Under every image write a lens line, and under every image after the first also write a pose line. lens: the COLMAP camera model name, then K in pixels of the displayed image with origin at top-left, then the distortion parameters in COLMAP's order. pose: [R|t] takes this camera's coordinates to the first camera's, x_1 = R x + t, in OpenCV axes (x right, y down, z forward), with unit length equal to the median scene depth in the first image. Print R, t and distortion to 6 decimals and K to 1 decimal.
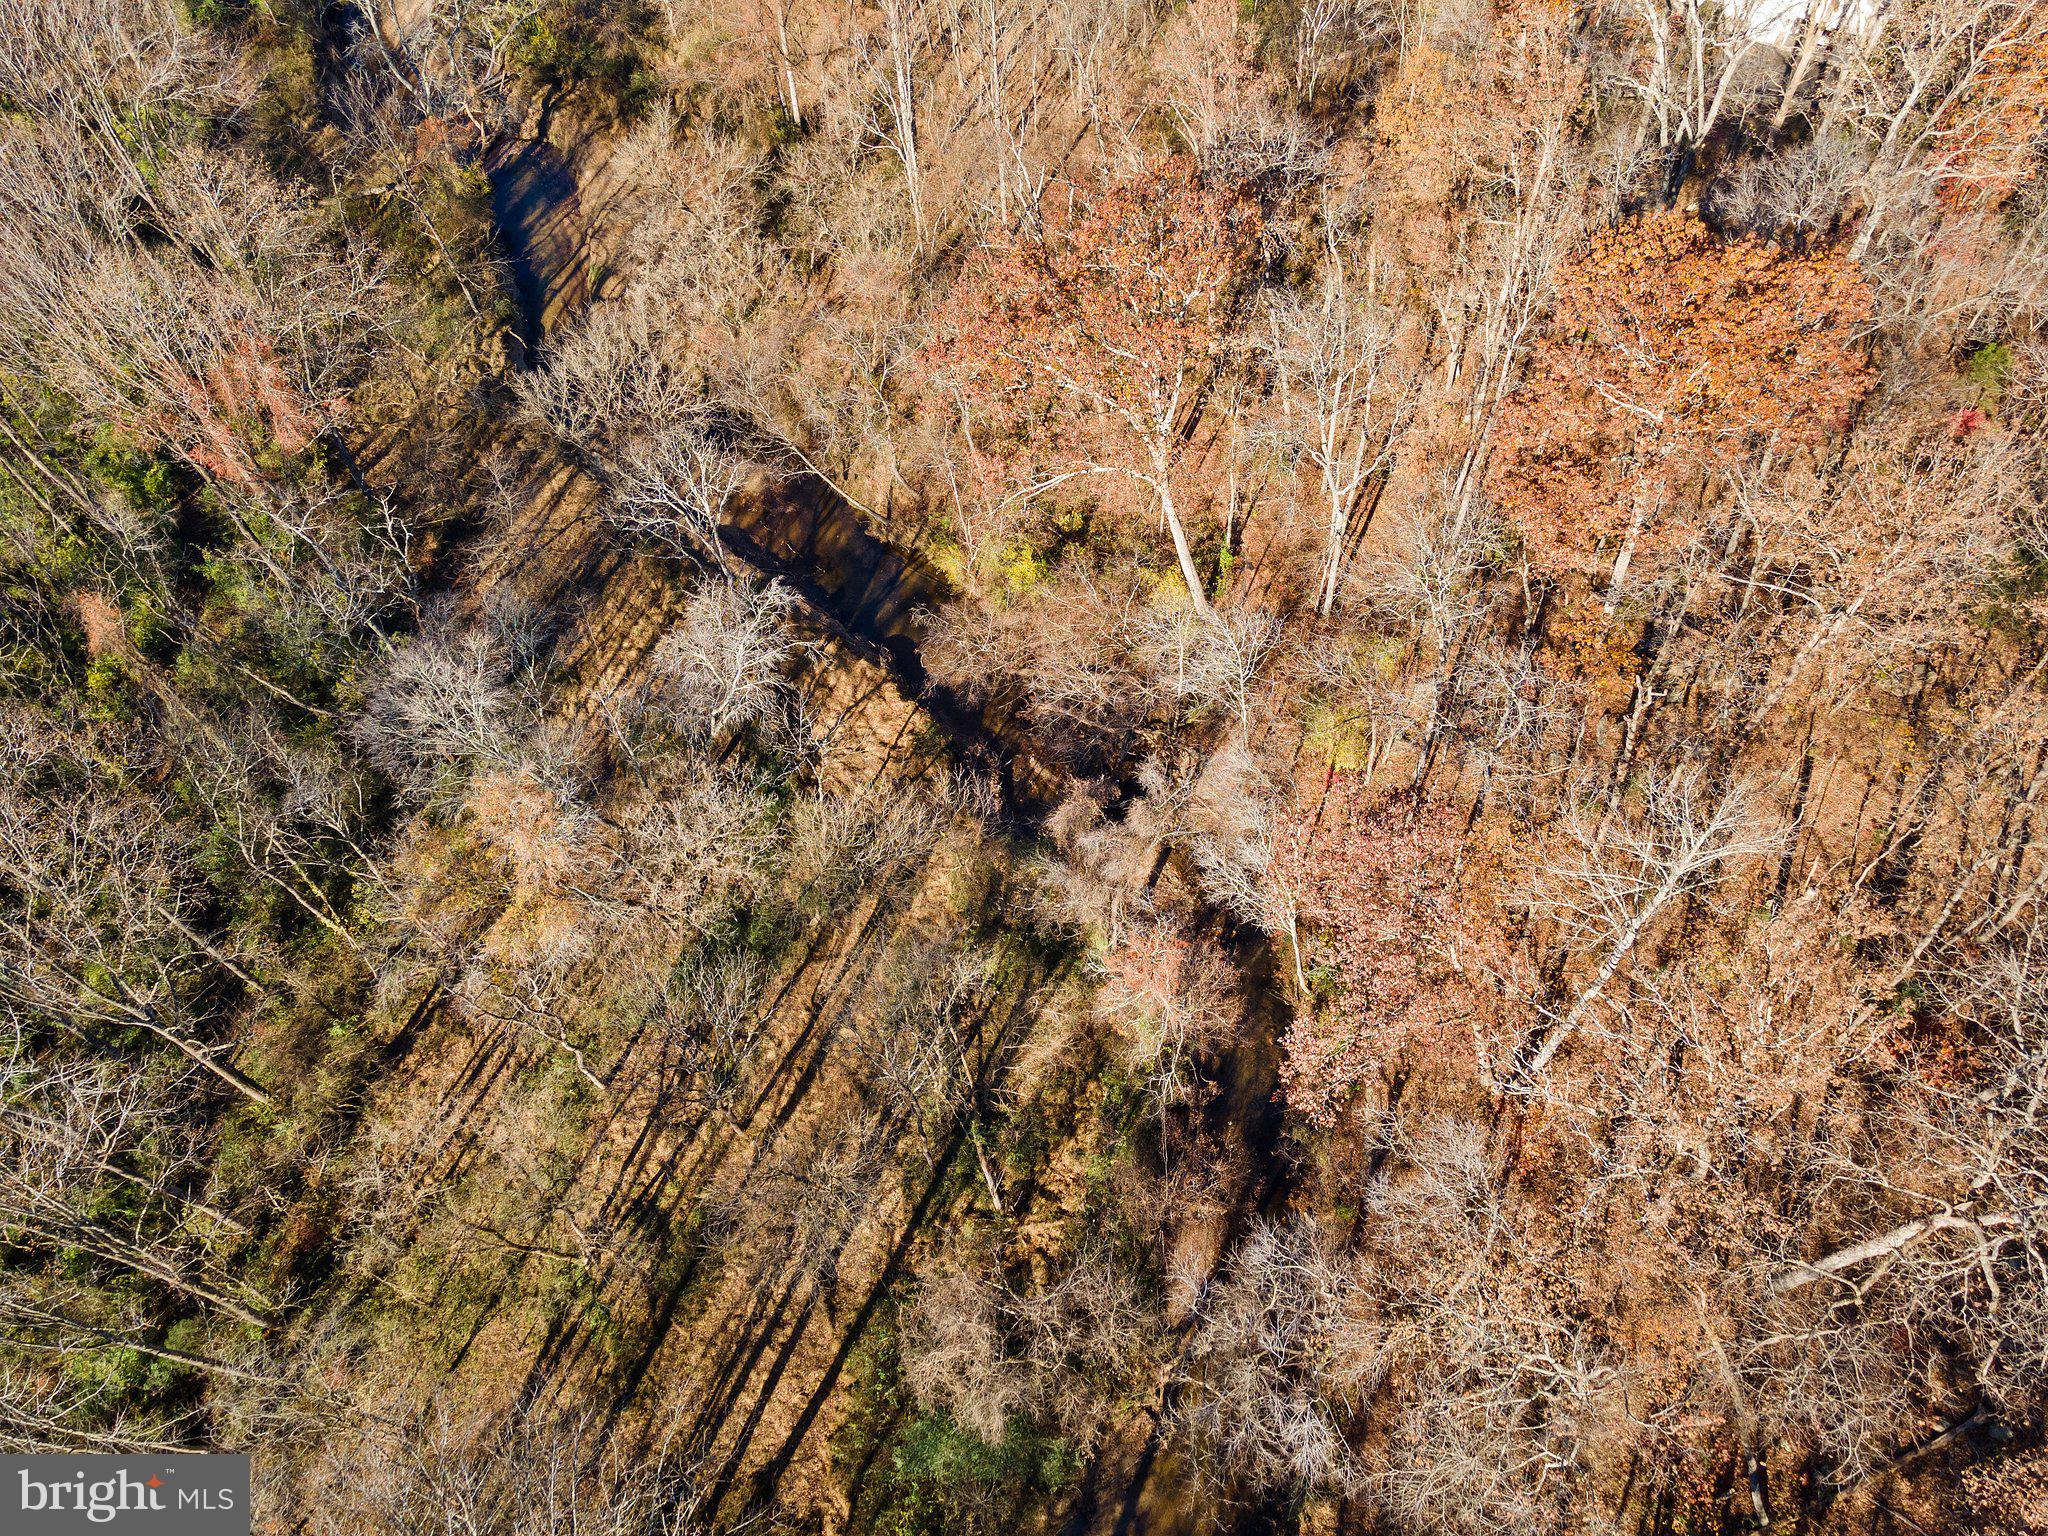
lens RADIAL K [[1444.5, 0, 1024.0], [0, 1444.5, 768.0], [0, 0, 1]] dist [0.053431, -0.000828]
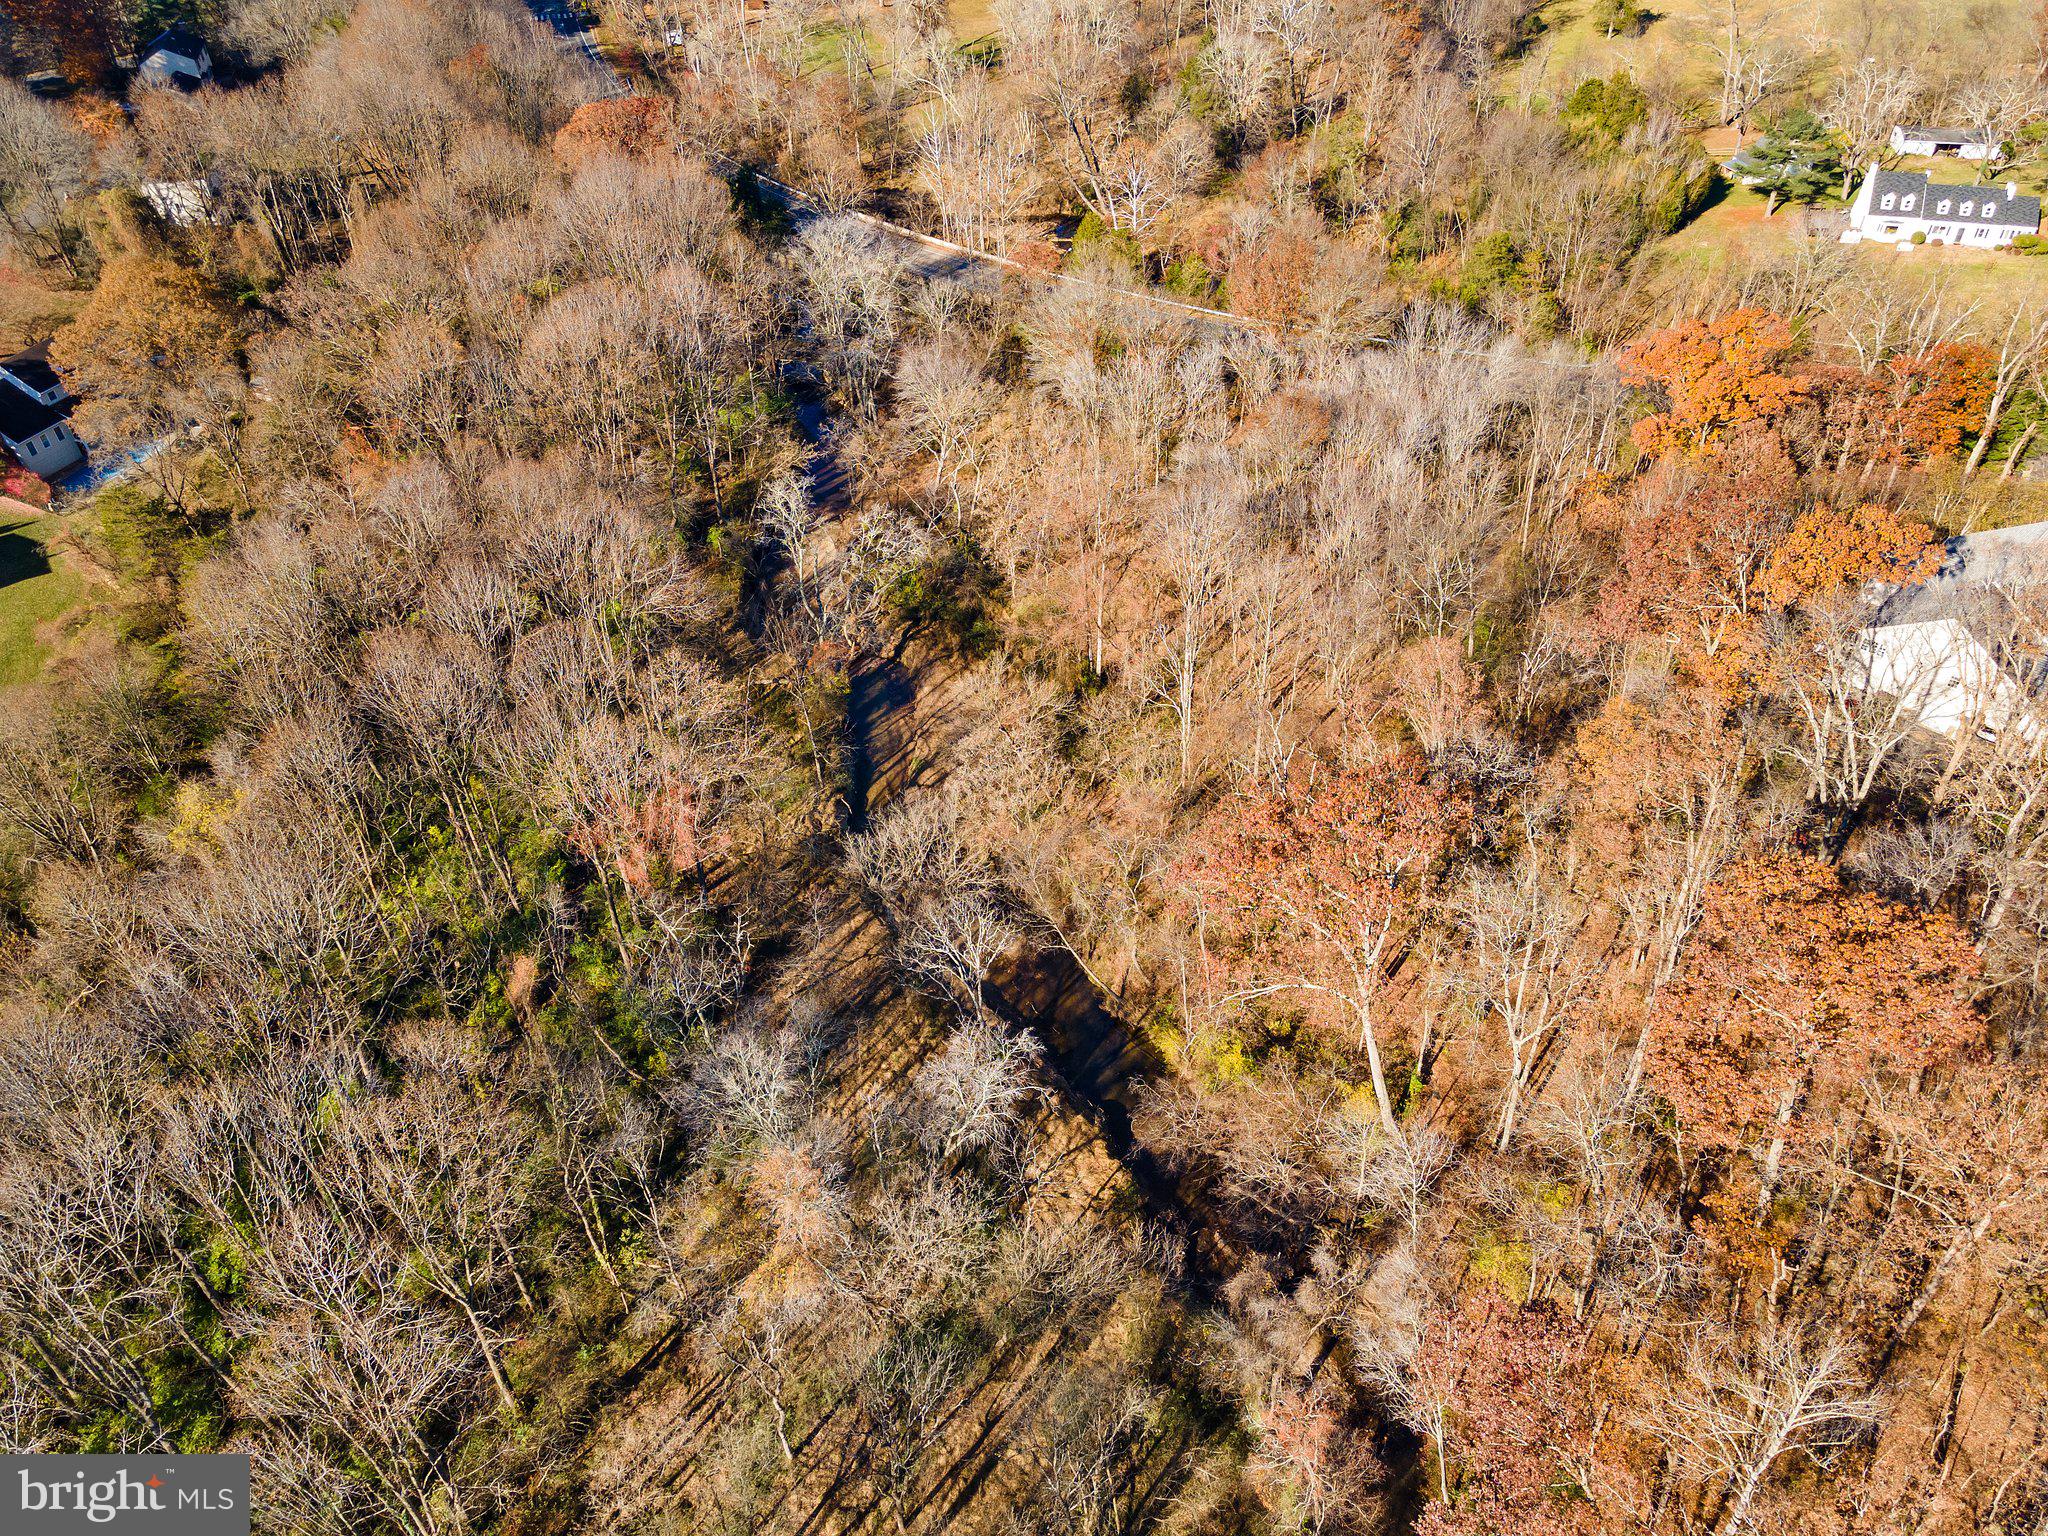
lens RADIAL K [[1438.5, 0, 1026.1], [0, 1438.5, 728.0], [0, 0, 1]] dist [0.012076, 0.000720]
pose [[0.975826, 0.139283, -0.168413, -0.004824], [-0.190243, 0.920645, -0.340912, 0.039926], [0.107565, 0.364711, 0.924887, -0.168244]]
